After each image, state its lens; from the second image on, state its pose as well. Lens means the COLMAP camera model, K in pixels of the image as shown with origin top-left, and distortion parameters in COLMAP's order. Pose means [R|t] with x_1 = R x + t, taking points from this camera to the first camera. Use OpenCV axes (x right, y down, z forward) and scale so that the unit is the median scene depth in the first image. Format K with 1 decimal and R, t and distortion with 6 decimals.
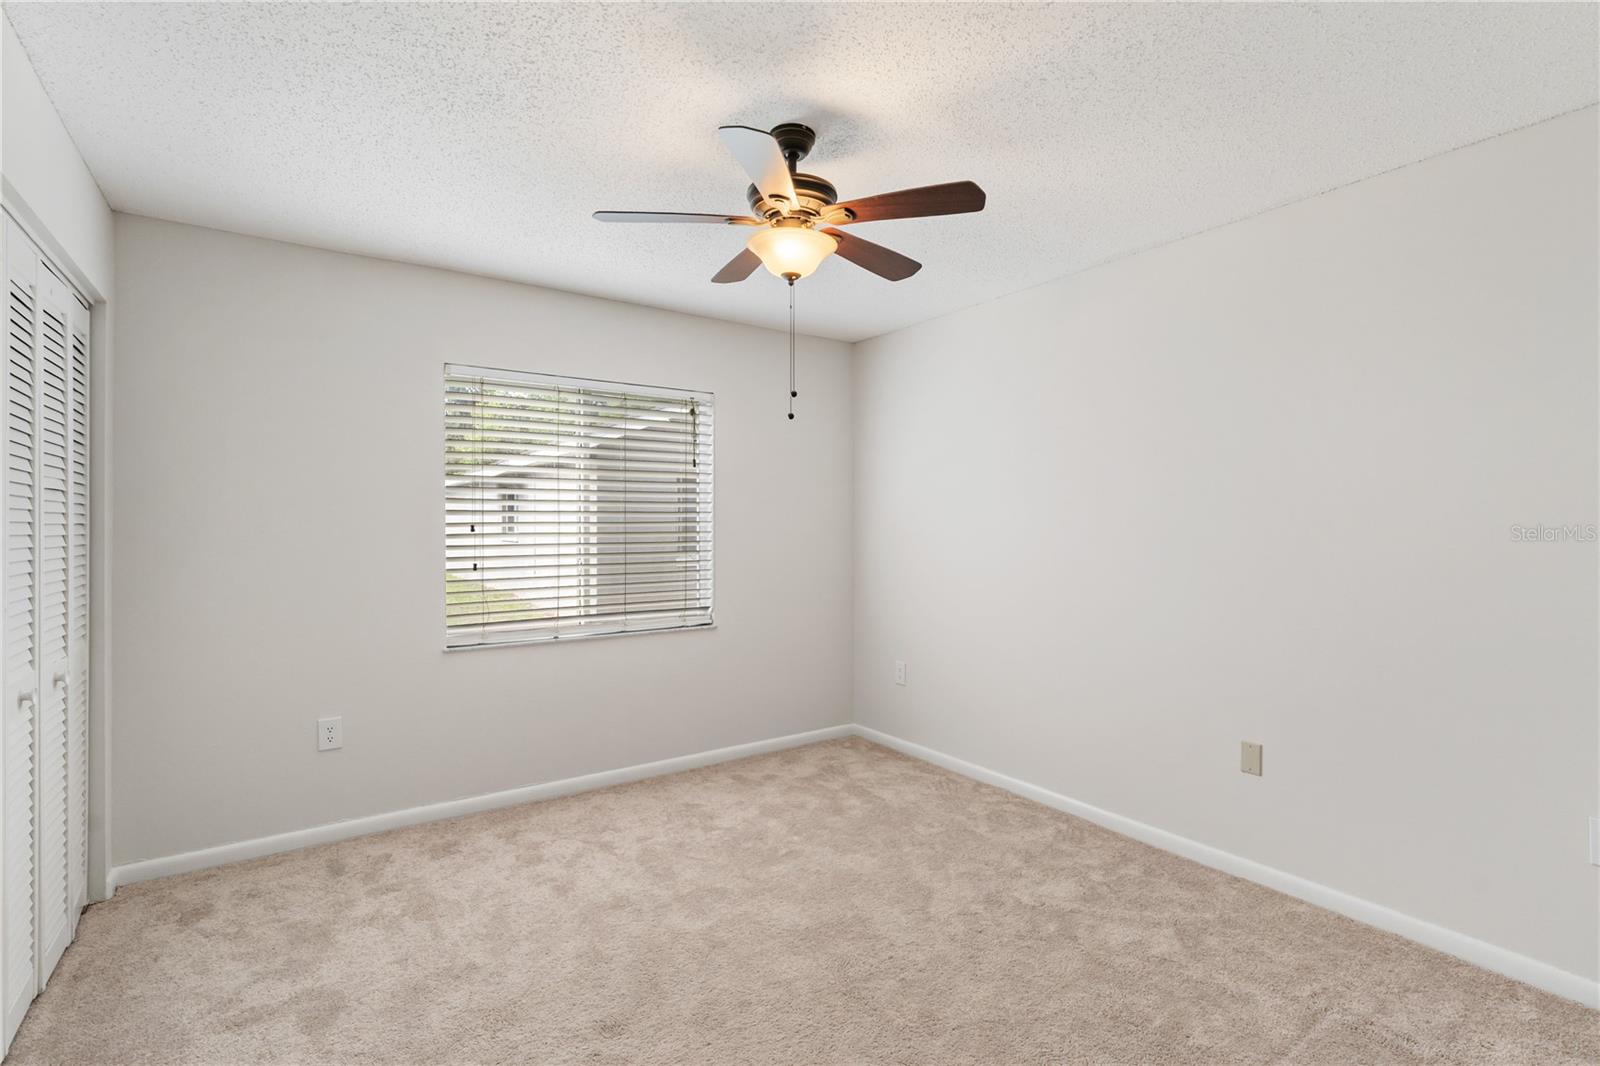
lens RADIAL K [[732.0, 0, 796.7], [0, 732.0, 525.4], [0, 0, 1]] dist [0.010274, -0.000307]
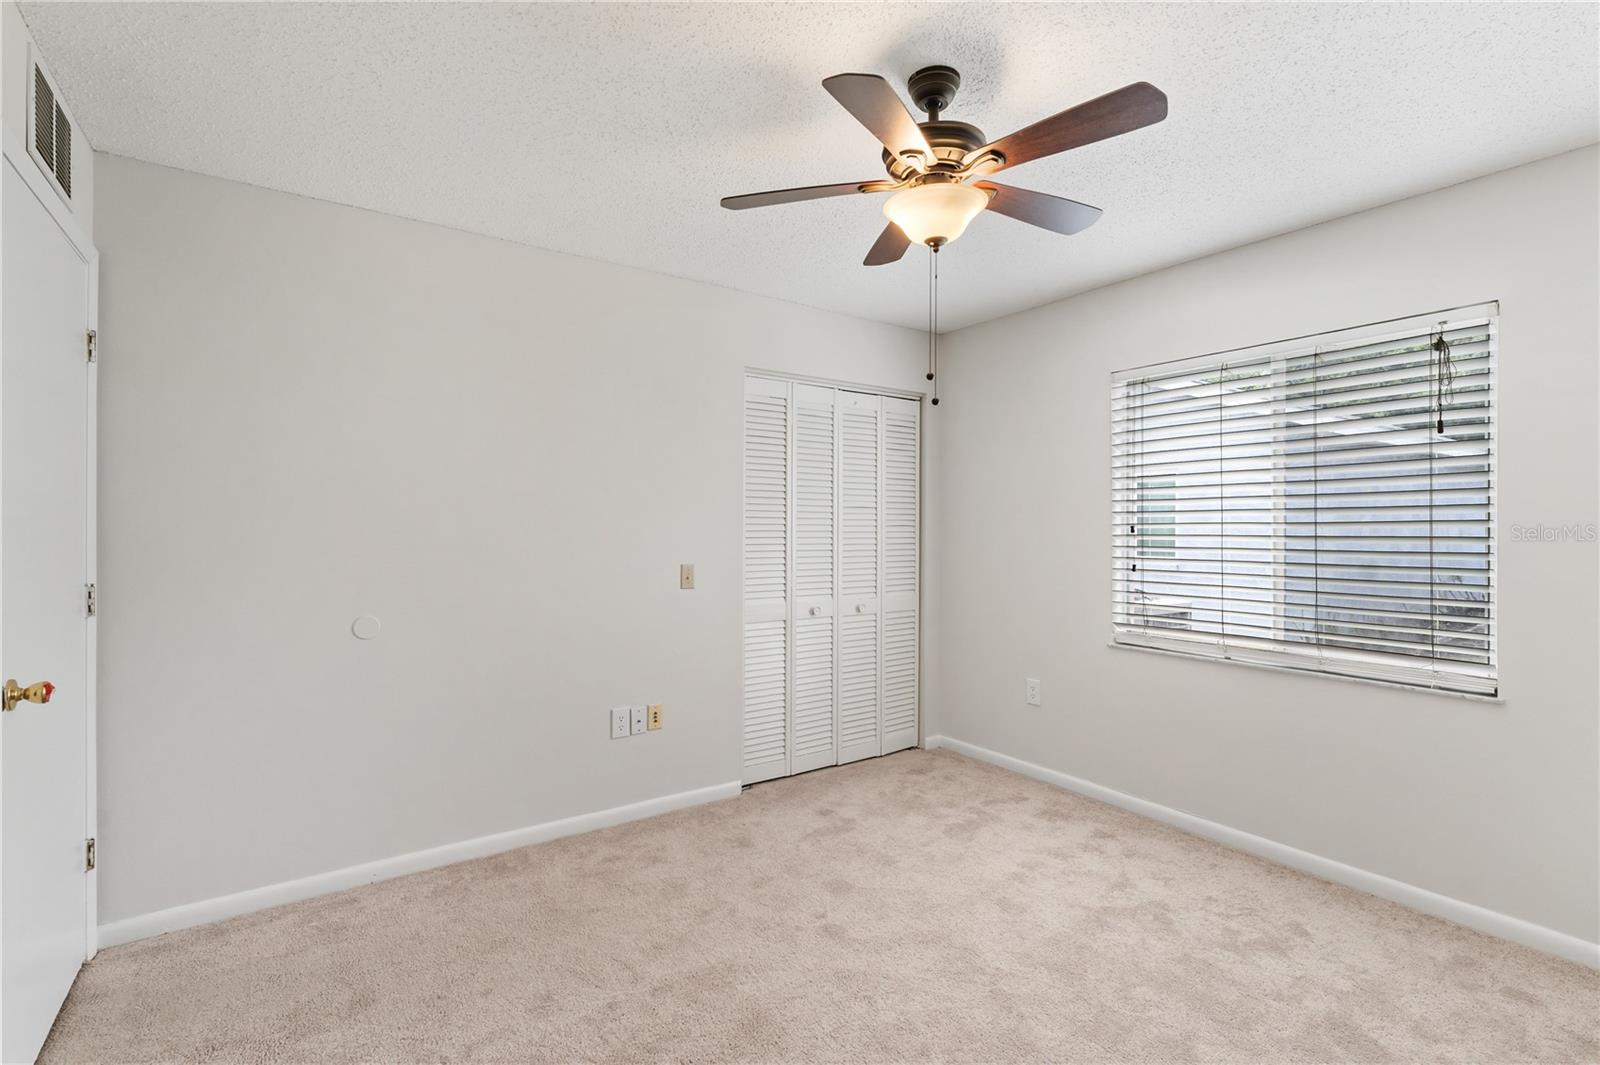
lens RADIAL K [[726.9, 0, 795.4], [0, 726.9, 530.0], [0, 0, 1]] dist [0.001752, -0.000461]
pose [[0.015137, 0.004630, -0.999875, 0.655429], [0.001437, 0.999988, 0.004652, -0.000274], [0.999884, -0.001508, 0.015131, 0.625817]]
